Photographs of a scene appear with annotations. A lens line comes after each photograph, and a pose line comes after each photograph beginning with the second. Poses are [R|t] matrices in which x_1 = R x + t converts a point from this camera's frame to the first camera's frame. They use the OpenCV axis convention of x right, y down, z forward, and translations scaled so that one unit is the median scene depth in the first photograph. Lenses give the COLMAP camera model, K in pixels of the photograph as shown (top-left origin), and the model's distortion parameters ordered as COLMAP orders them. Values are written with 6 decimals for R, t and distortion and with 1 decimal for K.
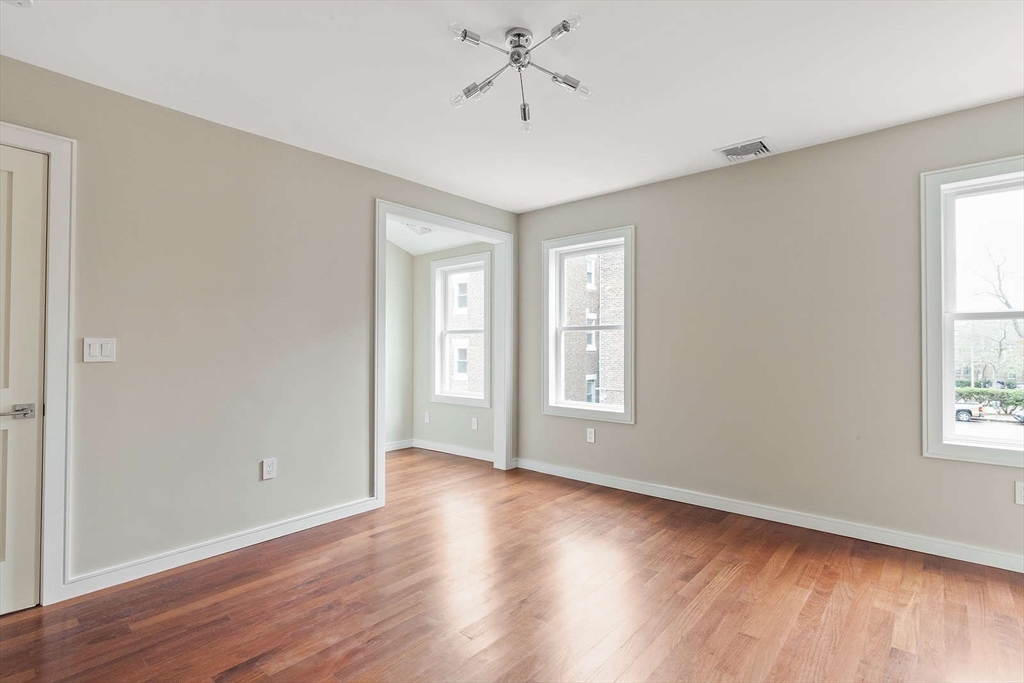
lens RADIAL K [[478.0, 0, 512.0], [0, 478.0, 341.5], [0, 0, 1]] dist [-0.001248, -0.000194]
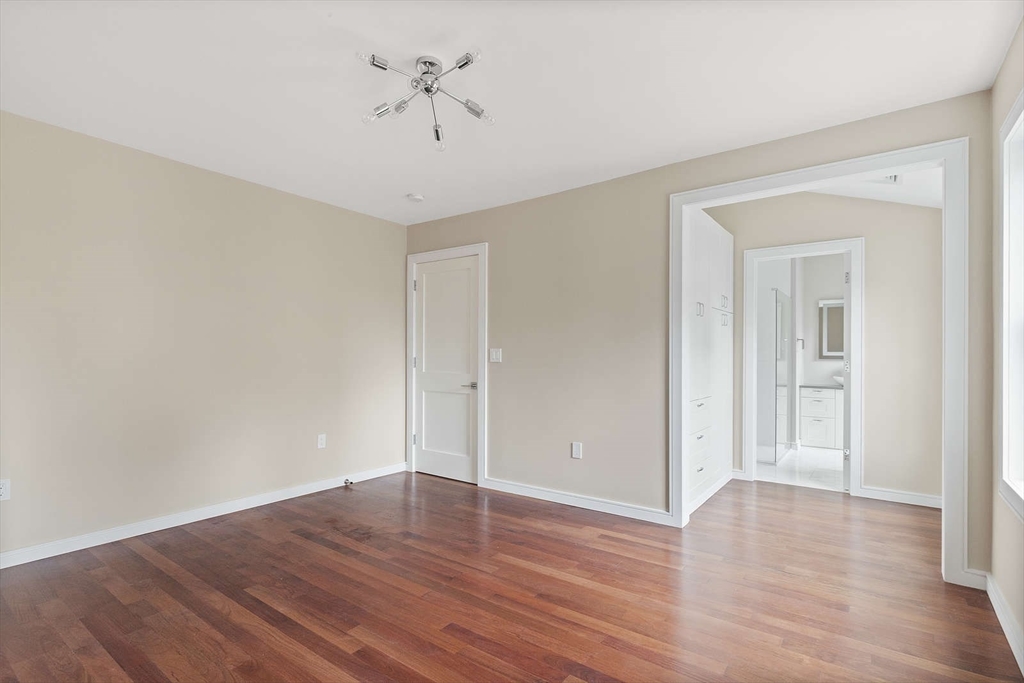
lens RADIAL K [[484.9, 0, 521.5], [0, 484.9, 349.7], [0, 0, 1]] dist [-0.001611, -0.000208]
pose [[0.096018, -0.004469, -0.995370, 0.941660], [0.014401, 0.999891, -0.003100, 0.002750], [0.995275, -0.014036, 0.096072, 0.917225]]
